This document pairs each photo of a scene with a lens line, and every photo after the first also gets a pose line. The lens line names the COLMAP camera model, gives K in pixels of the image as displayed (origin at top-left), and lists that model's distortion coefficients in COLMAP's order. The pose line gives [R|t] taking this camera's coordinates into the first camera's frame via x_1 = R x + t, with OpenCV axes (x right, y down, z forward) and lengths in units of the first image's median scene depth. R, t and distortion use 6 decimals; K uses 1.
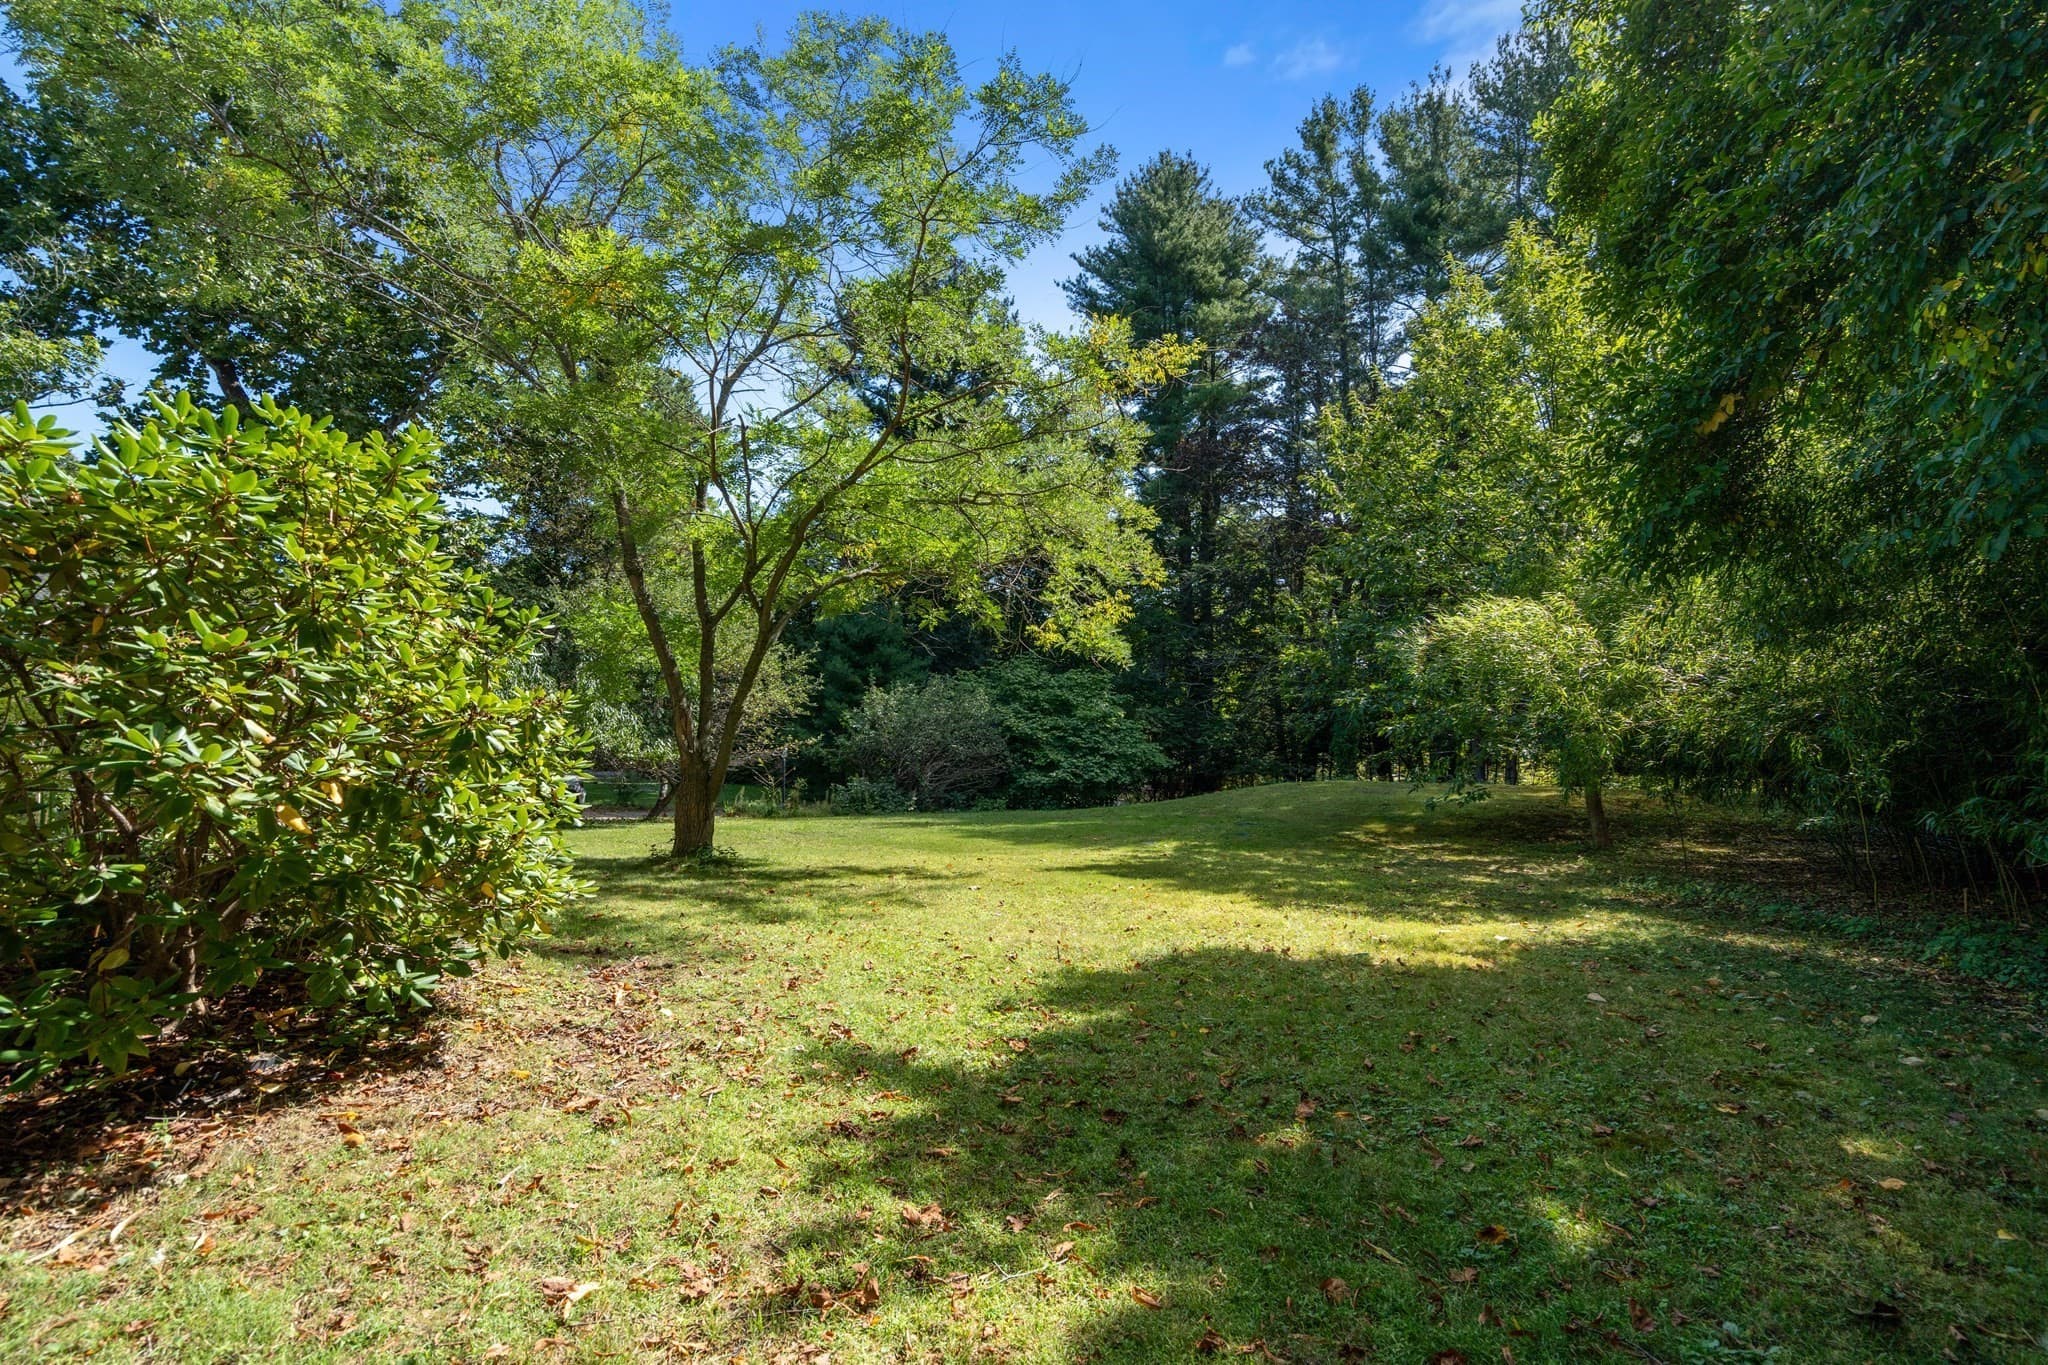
lens RADIAL K [[1001.2, 0, 1024.0], [0, 1001.2, 682.5], [0, 0, 1]] dist [-0.007169, 0.000118]
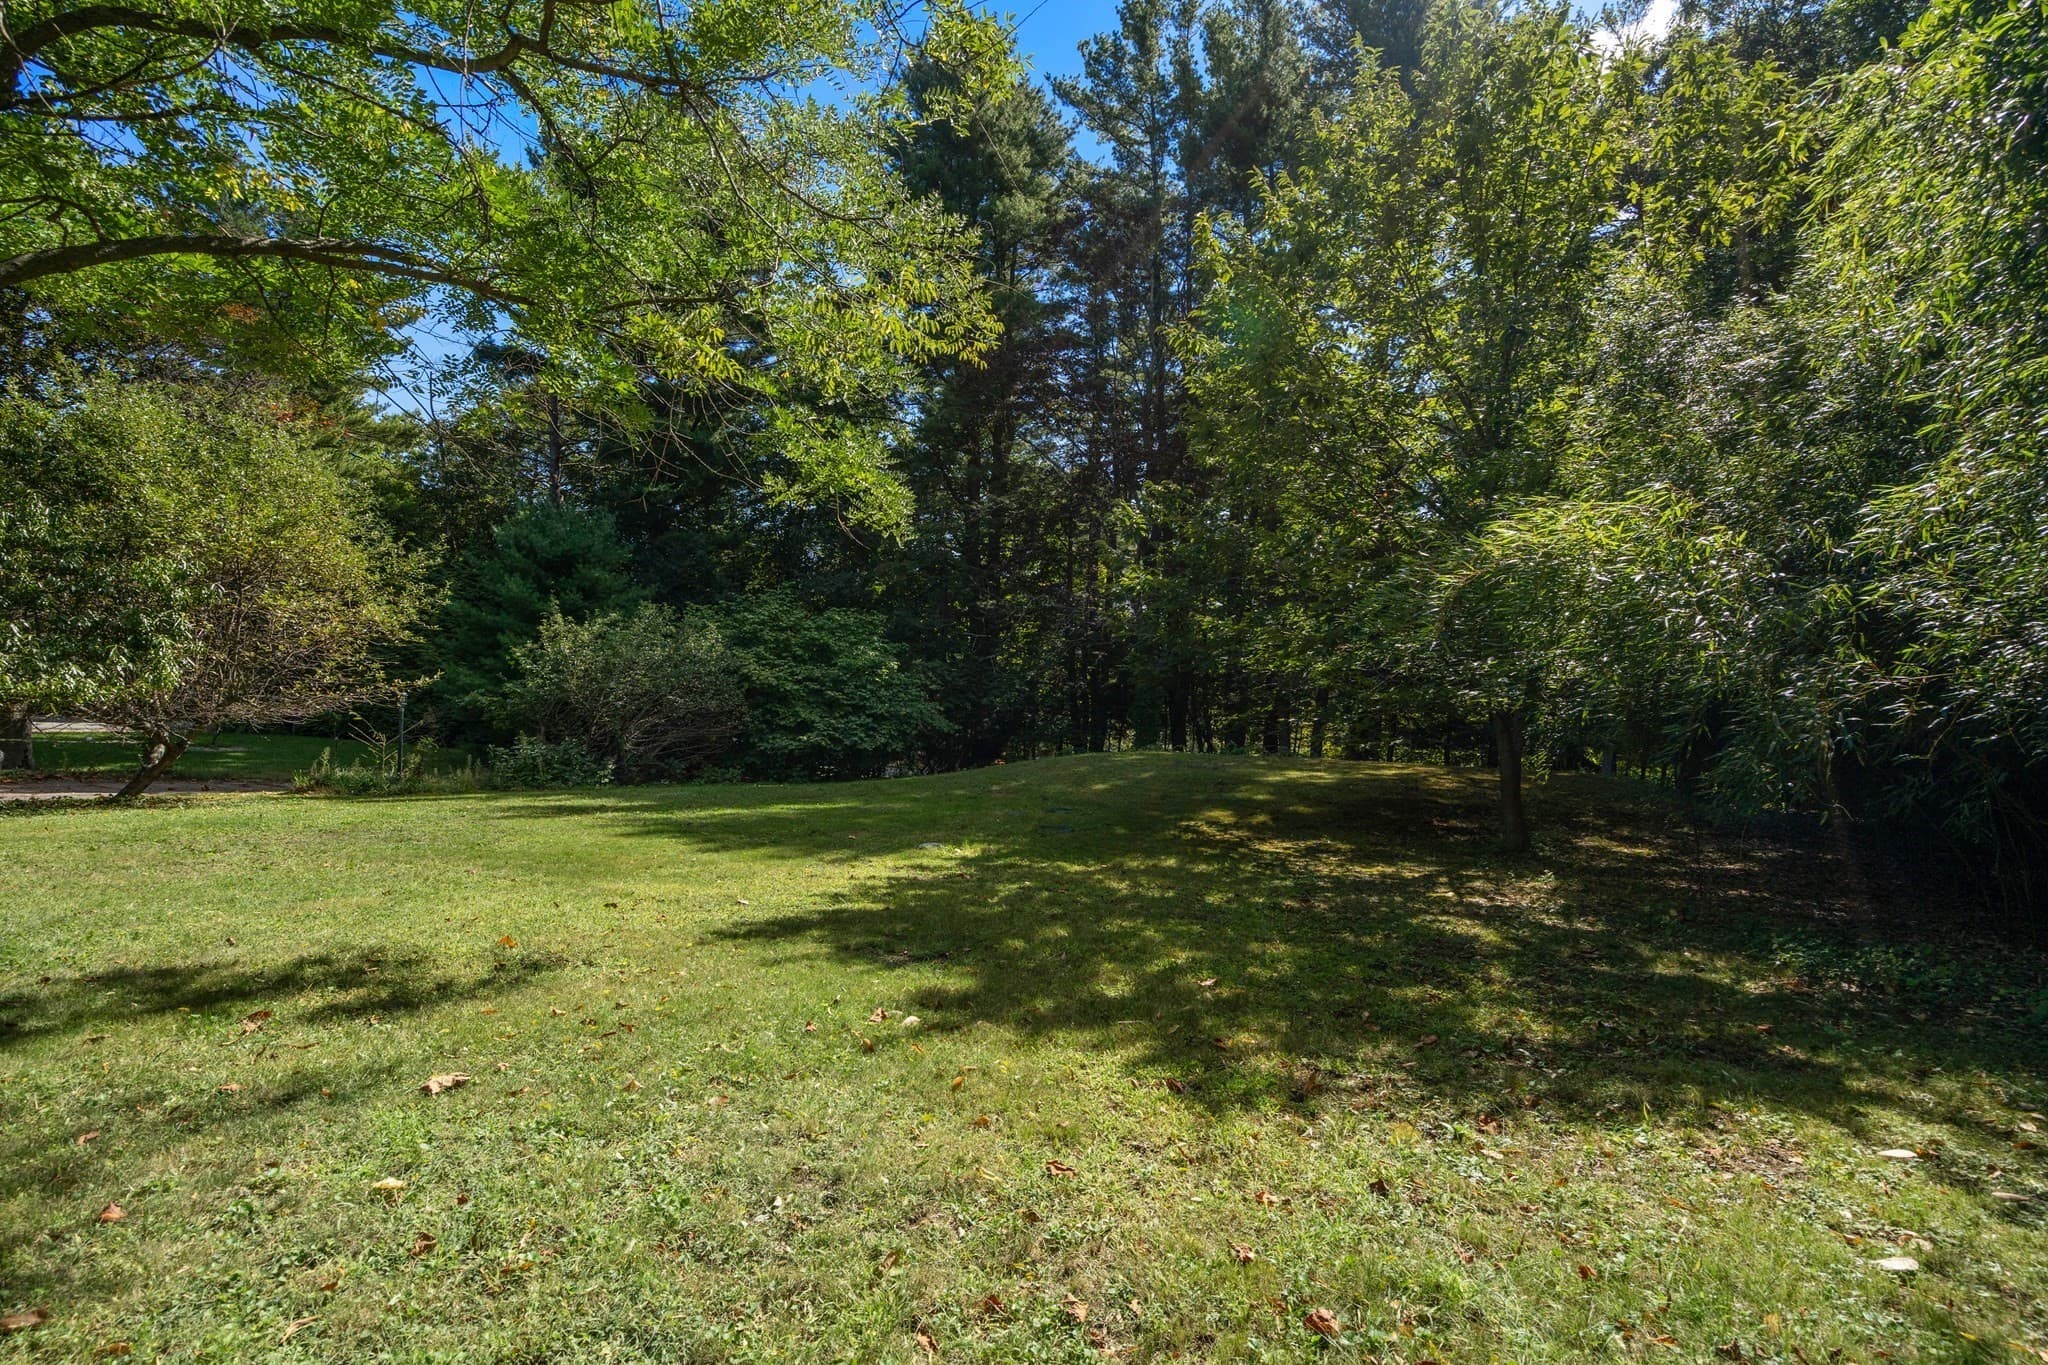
lens RADIAL K [[1001.2, 0, 1024.0], [0, 1001.2, 682.5], [0, 0, 1]] dist [-0.007169, 0.000118]
pose [[0.974521, 0.027611, 0.222590, 0.015321], [-0.034897, 0.998974, 0.028867, 0.014602], [-0.221565, -0.035899, 0.974485, 0.146387]]
